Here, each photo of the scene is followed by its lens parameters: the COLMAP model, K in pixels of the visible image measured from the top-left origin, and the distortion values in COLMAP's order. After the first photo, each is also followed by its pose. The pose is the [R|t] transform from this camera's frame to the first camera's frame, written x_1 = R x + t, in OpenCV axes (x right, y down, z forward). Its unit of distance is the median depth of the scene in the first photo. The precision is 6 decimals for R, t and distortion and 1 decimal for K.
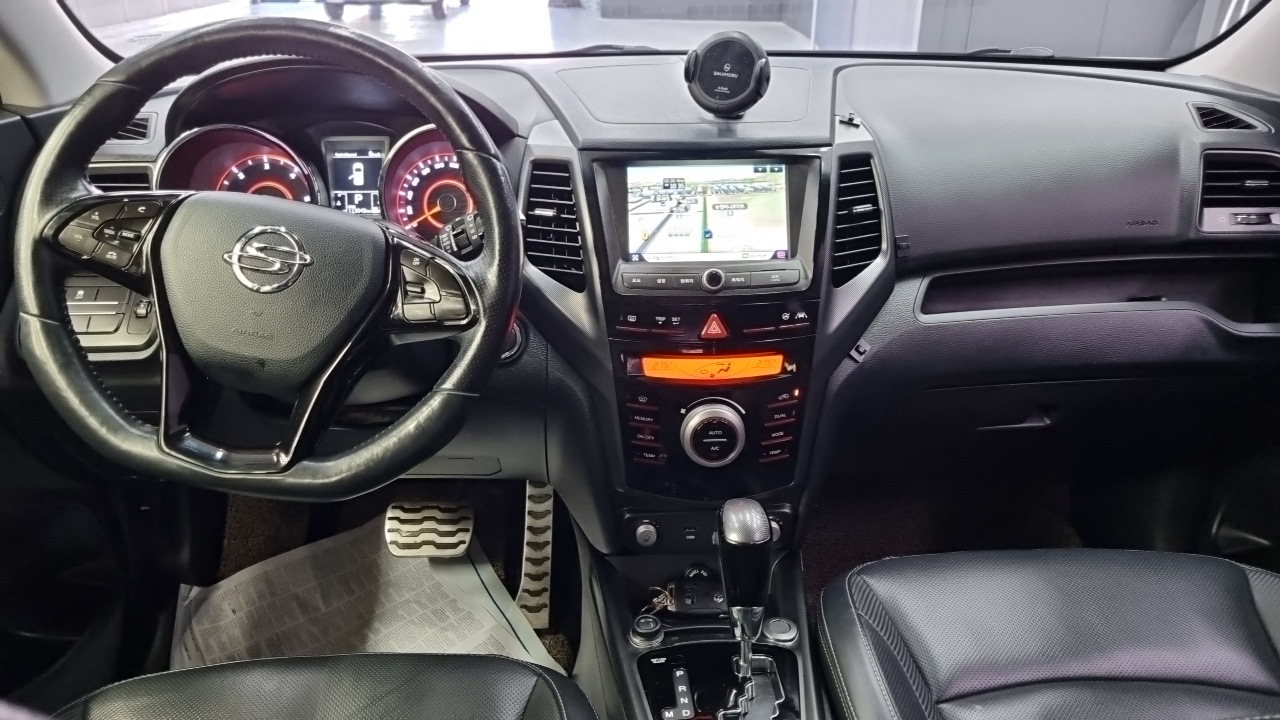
lens RADIAL K [[998.1, 0, 659.2], [0, 998.1, 361.0], [0, 0, 1]] dist [0.016693, -0.003232]
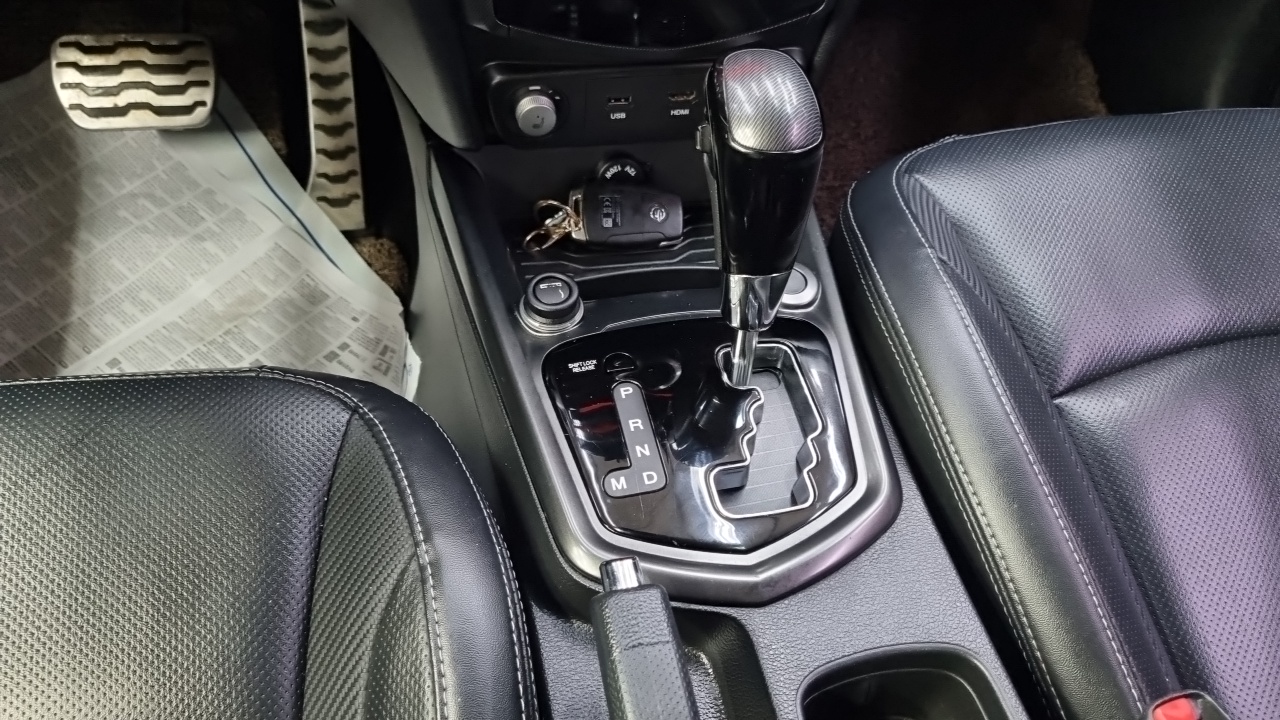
lens RADIAL K [[998.1, 0, 659.2], [0, 998.1, 361.0], [0, 0, 1]] dist [0.016693, -0.003232]
pose [[0.985471, -0.062519, 0.157920, -0.037737], [-0.017454, 0.887588, 0.460308, 0.046100], [-0.168946, -0.456376, 0.873600, 0.458566]]
